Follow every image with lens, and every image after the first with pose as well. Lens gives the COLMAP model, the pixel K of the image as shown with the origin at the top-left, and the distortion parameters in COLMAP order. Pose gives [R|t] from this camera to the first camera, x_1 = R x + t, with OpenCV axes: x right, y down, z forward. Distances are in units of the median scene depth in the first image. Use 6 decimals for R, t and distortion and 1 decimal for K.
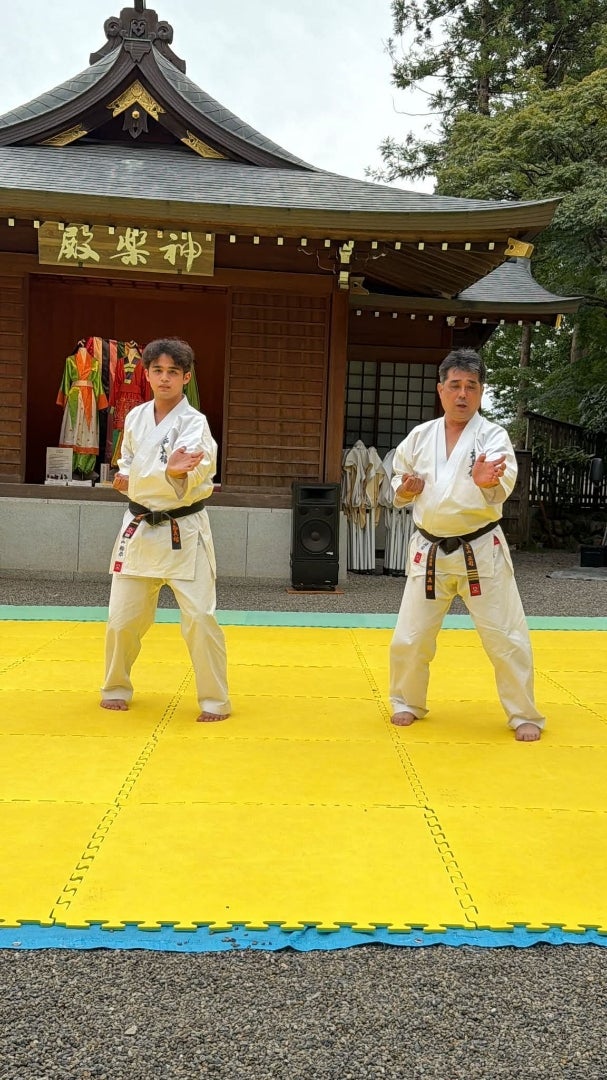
lens RADIAL K [[1158.1, 0, 305.5], [0, 1158.1, 551.1], [0, 0, 1]] dist [0.190529, -0.409283]
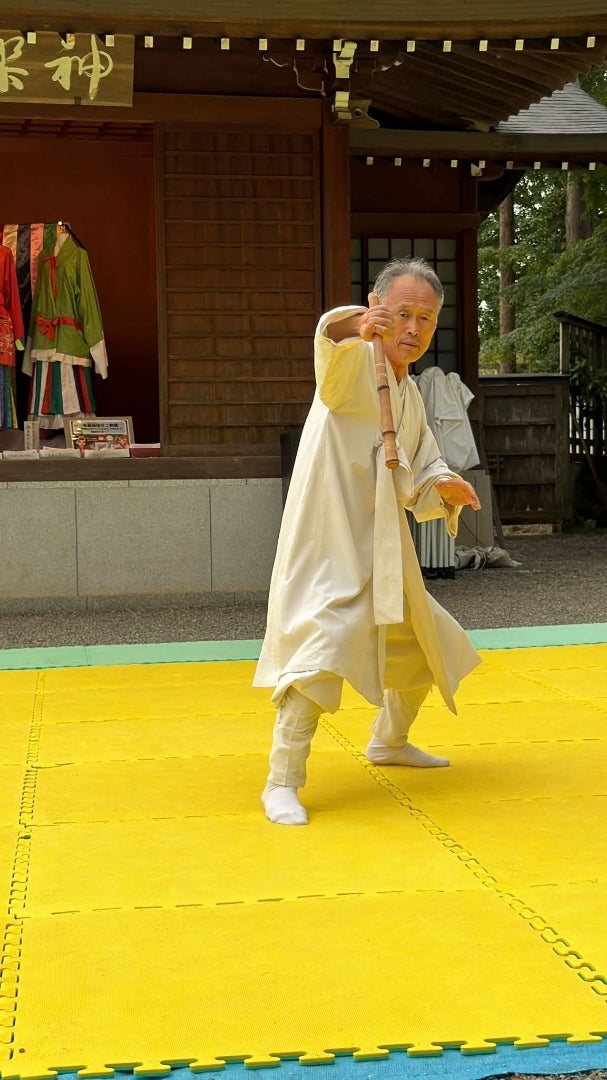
lens RADIAL K [[1920.9, 0, 303.5], [0, 1920.9, 540.0], [0, 0, 1]] dist [0.150438, -0.019222]
pose [[0.991569, -0.060730, 0.114466, -0.117421], [0.062376, 0.997994, -0.010846, 0.008720], [-0.113577, 0.017895, 0.993368, -0.016474]]
